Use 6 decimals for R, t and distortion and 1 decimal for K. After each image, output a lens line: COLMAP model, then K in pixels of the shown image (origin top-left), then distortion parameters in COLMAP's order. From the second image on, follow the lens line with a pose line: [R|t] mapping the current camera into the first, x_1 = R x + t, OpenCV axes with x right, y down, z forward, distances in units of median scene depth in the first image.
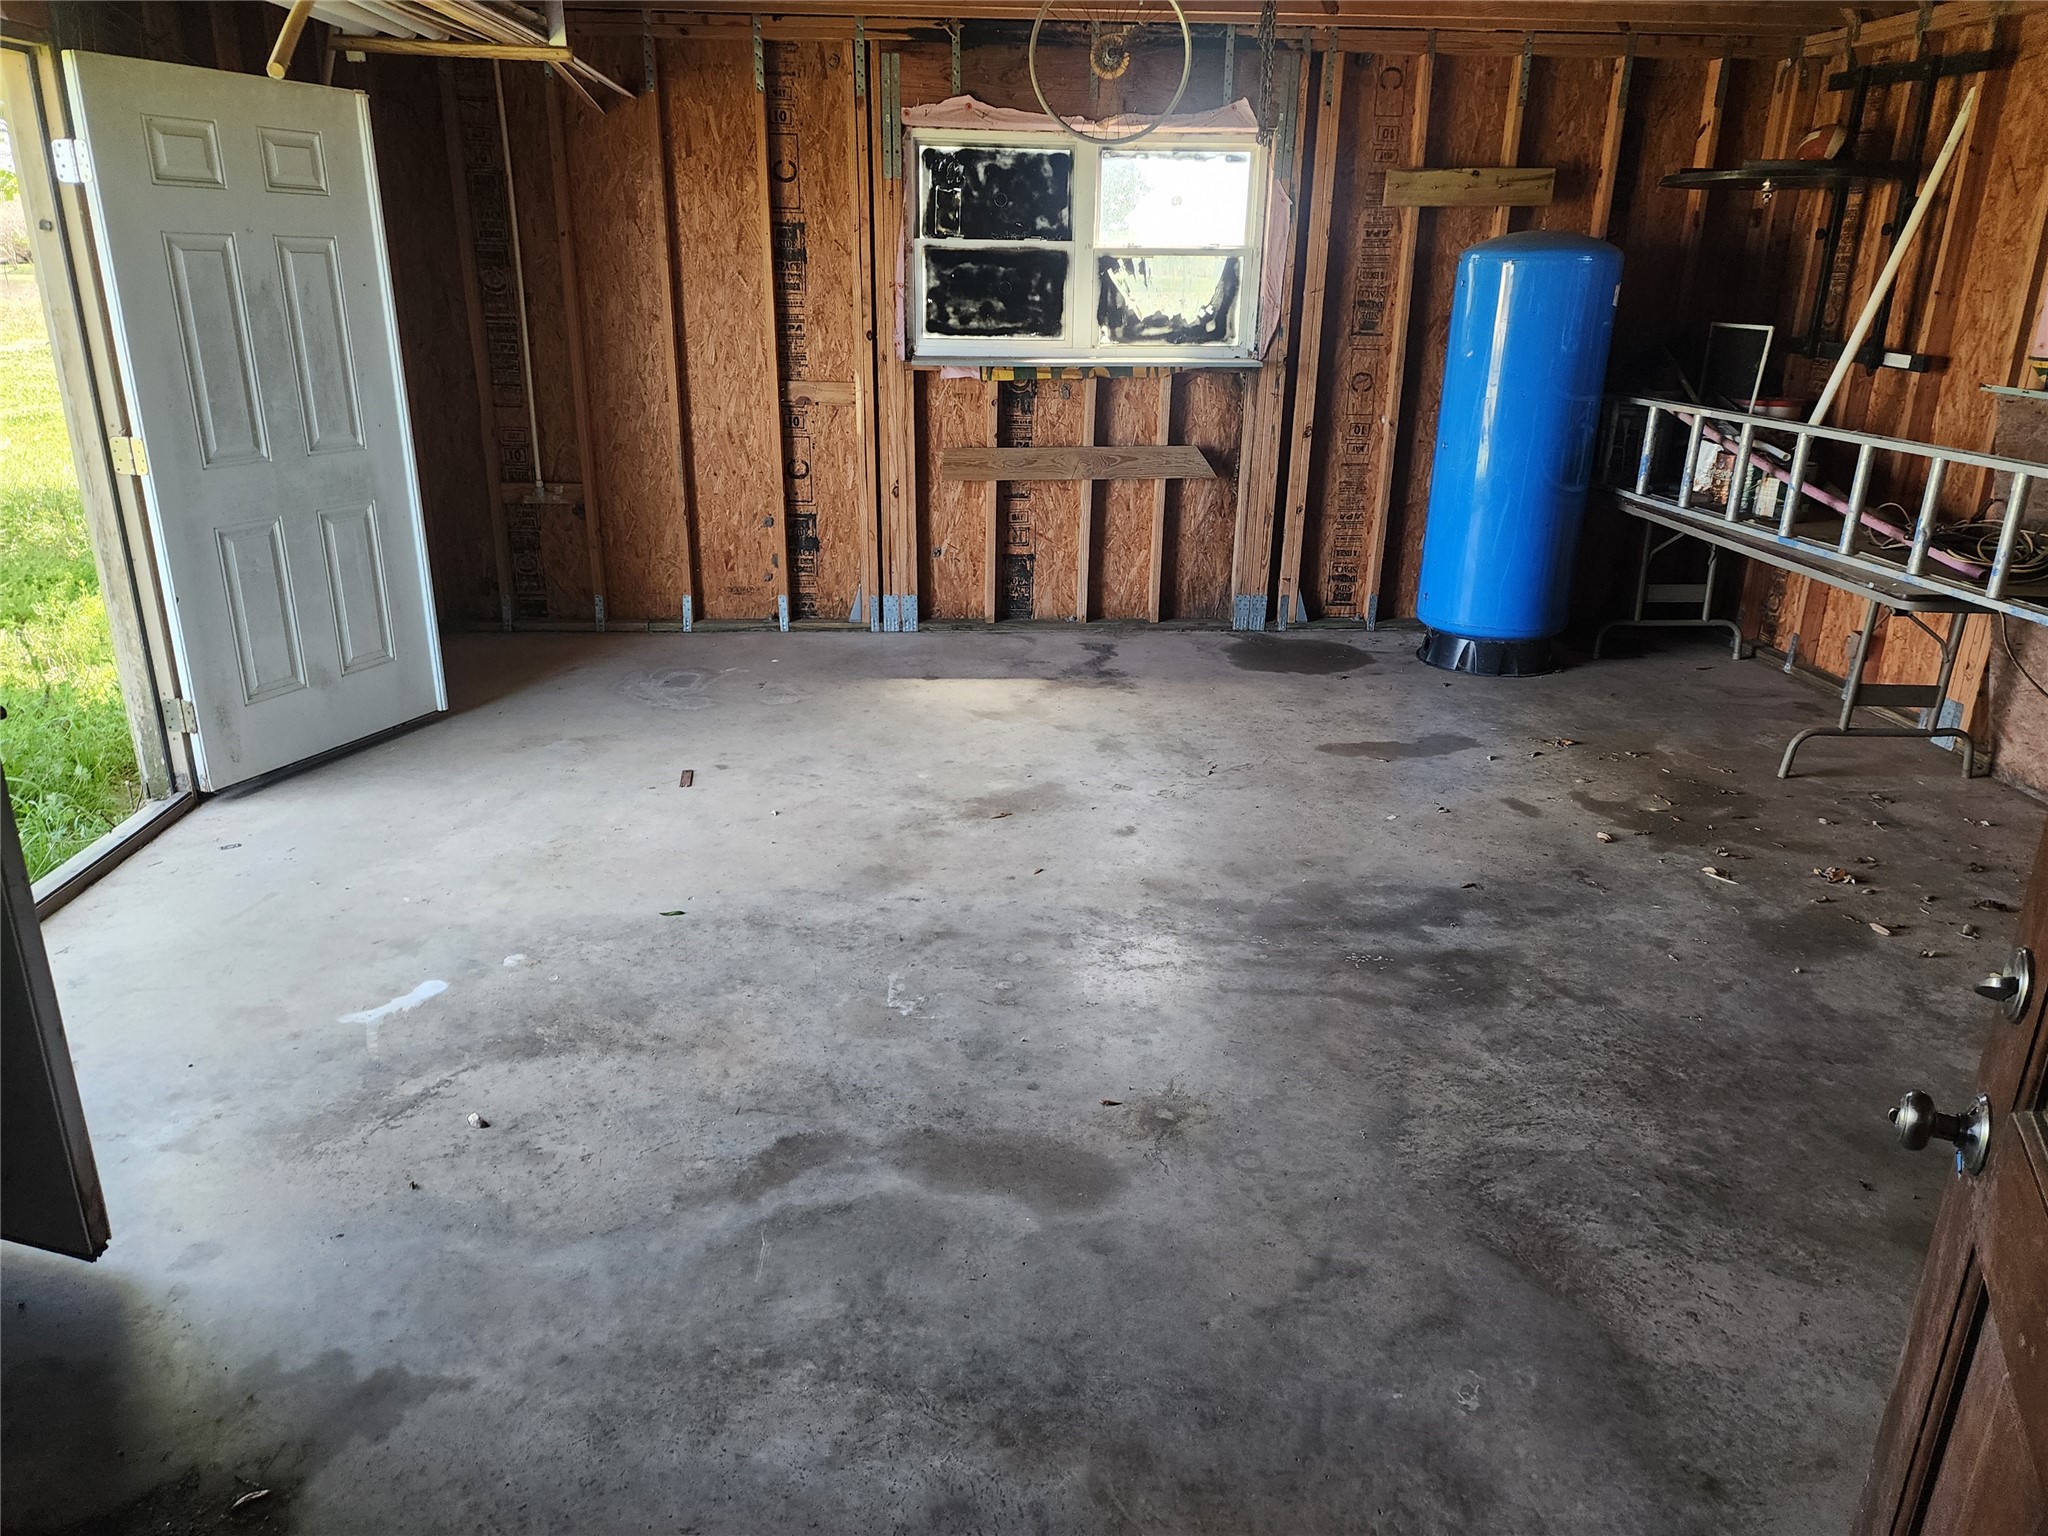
lens RADIAL K [[1390.1, 0, 1022.3], [0, 1390.1, 753.1], [0, 0, 1]] dist [0.065153, -0.054677]
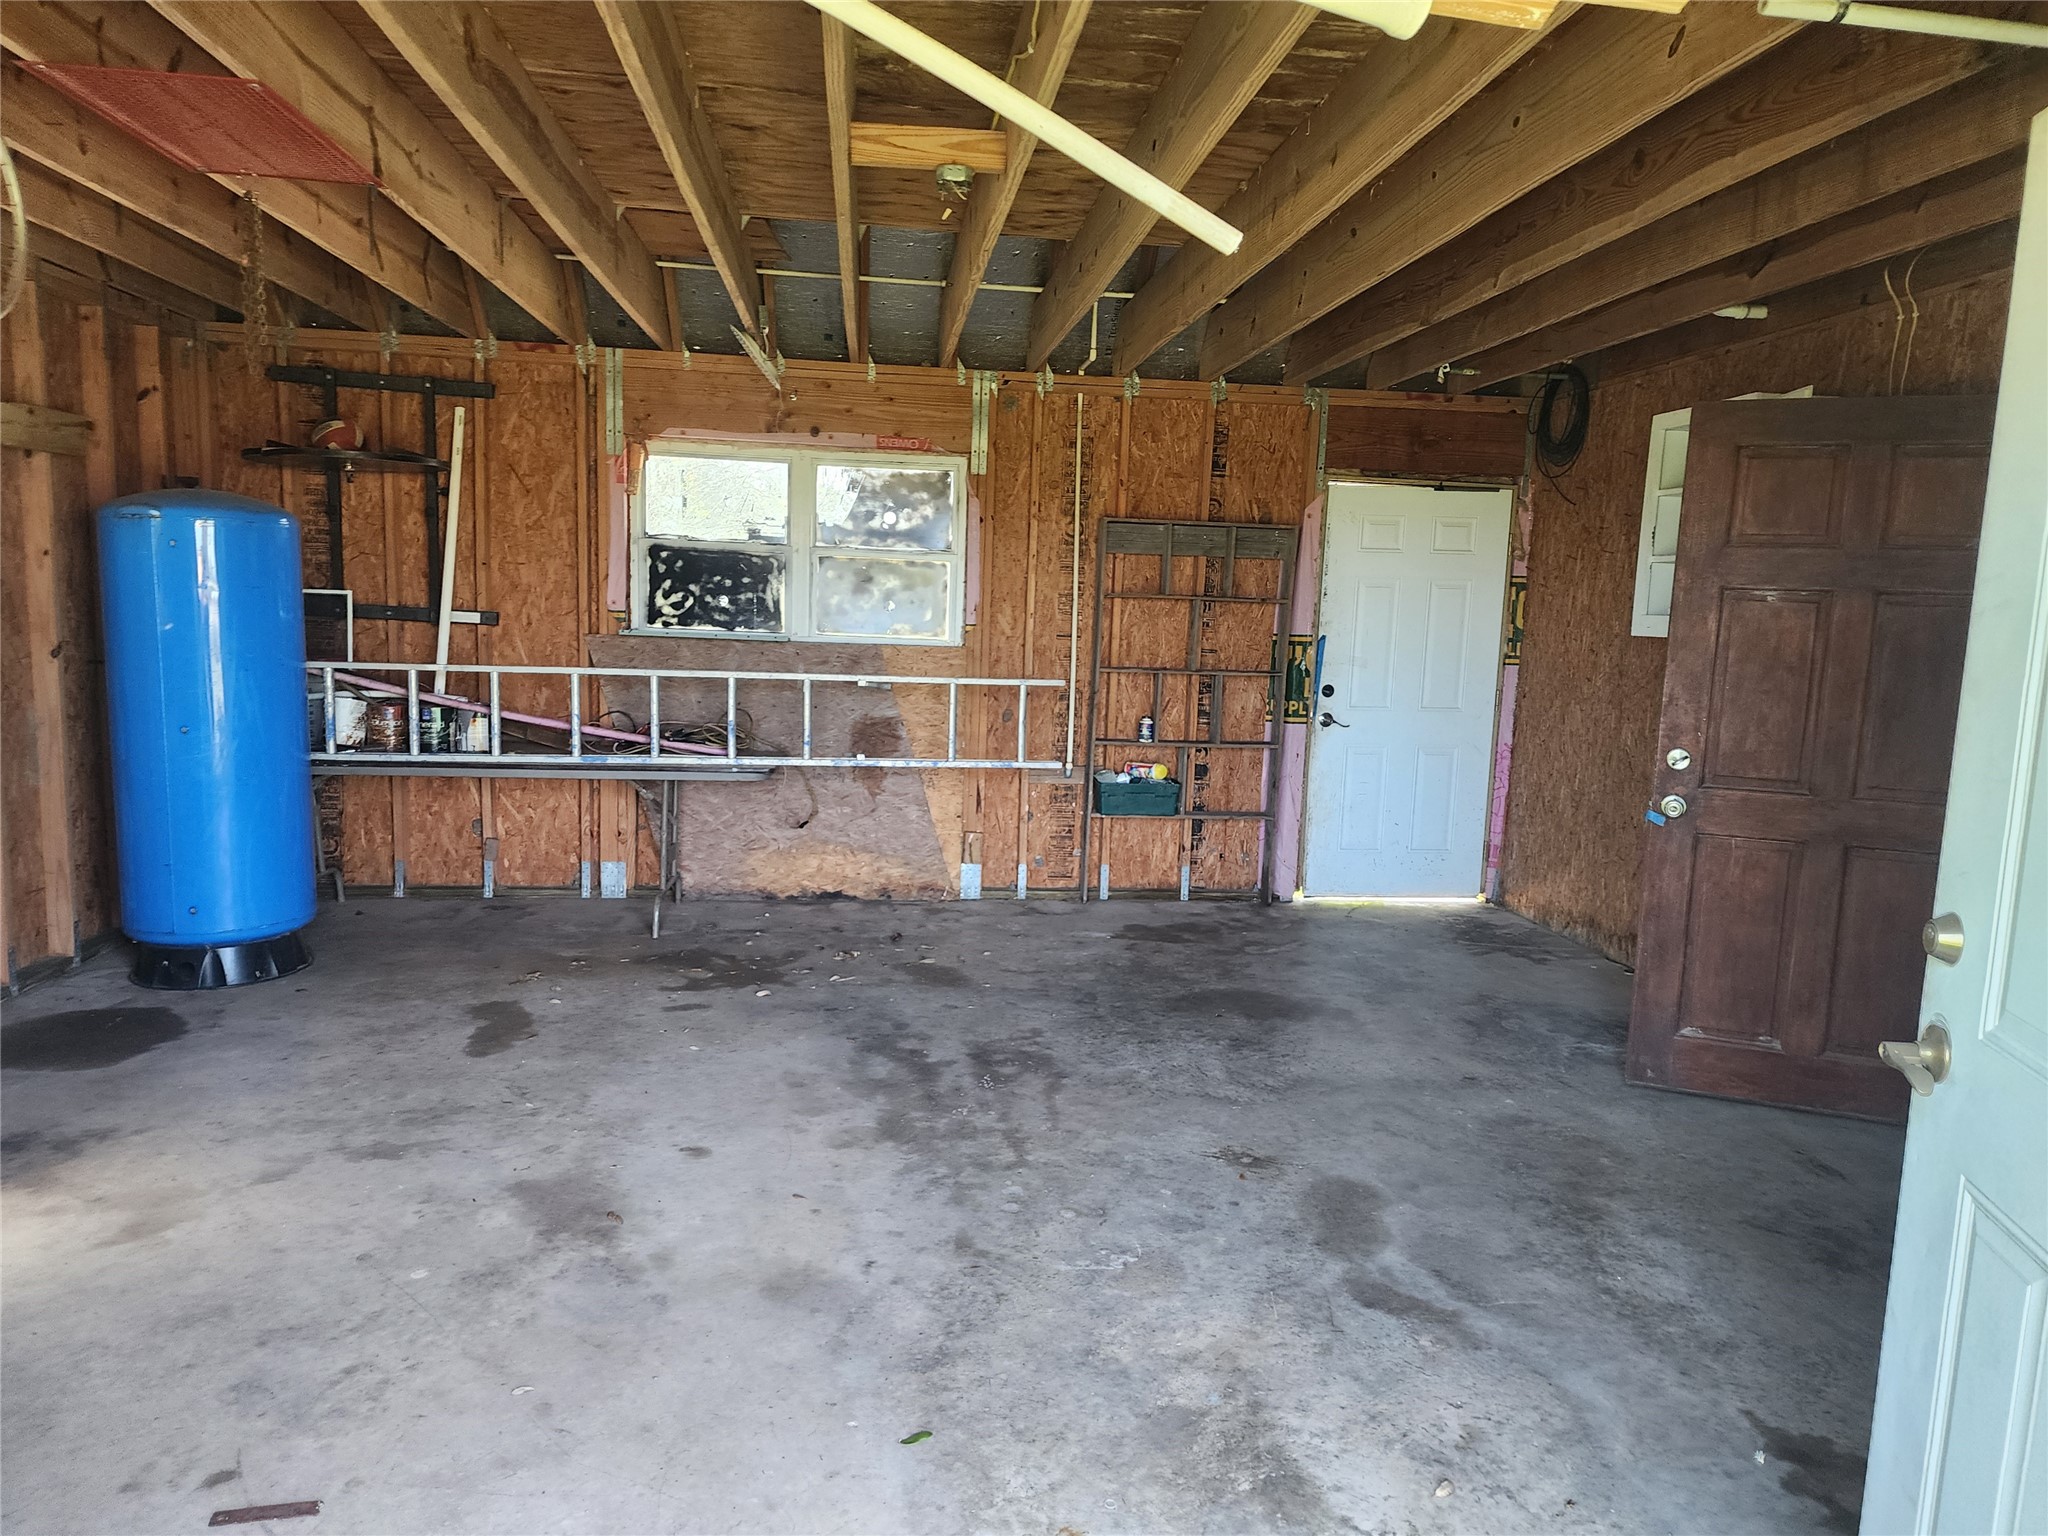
lens RADIAL K [[1390.1, 0, 1034.7], [0, 1390.1, 776.4], [0, 0, 1]] dist [0.065153, -0.054677]
pose [[-0.071387, -0.144727, 0.986893, -0.825809], [0.297296, 0.941359, 0.159554, -0.258362], [-0.952113, 0.304789, -0.024174, 0.801574]]
